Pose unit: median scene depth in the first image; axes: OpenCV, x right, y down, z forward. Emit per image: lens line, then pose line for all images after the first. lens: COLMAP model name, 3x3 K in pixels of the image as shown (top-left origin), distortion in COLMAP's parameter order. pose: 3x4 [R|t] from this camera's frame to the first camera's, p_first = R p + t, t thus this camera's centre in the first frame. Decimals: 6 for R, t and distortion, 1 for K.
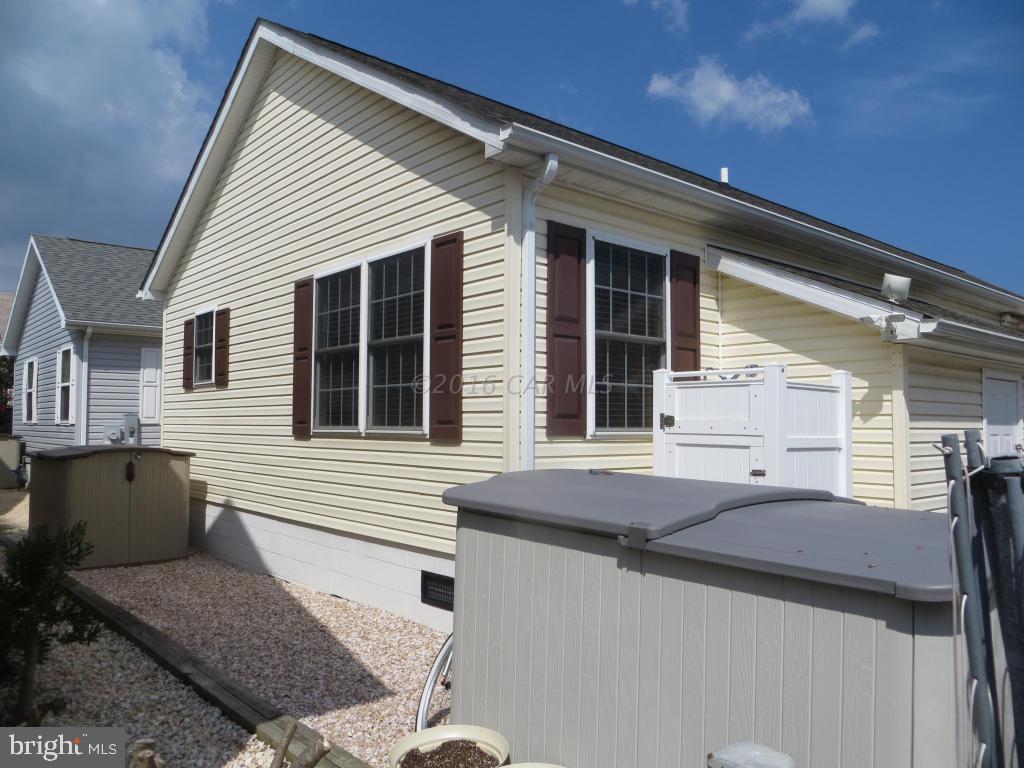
lens RADIAL K [[772.0, 0, 513.3], [0, 772.0, 387.2], [0, 0, 1]] dist [-0.018783, -0.014042]
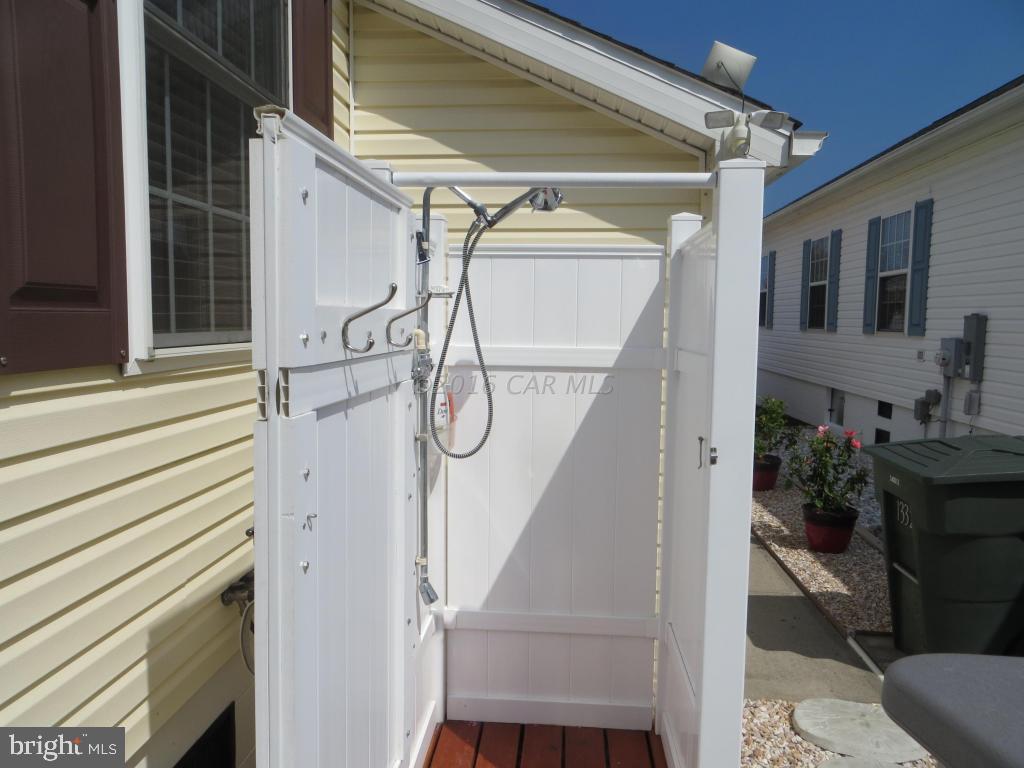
lens RADIAL K [[772.0, 0, 510.9], [0, 772.0, 386.1], [0, 0, 1]] dist [-0.018783, -0.014042]
pose [[0.708823, -0.059126, 0.702904, -0.004223], [-0.031505, 0.992833, 0.115284, 0.033807], [-0.704683, -0.103860, 0.701880, 0.697345]]
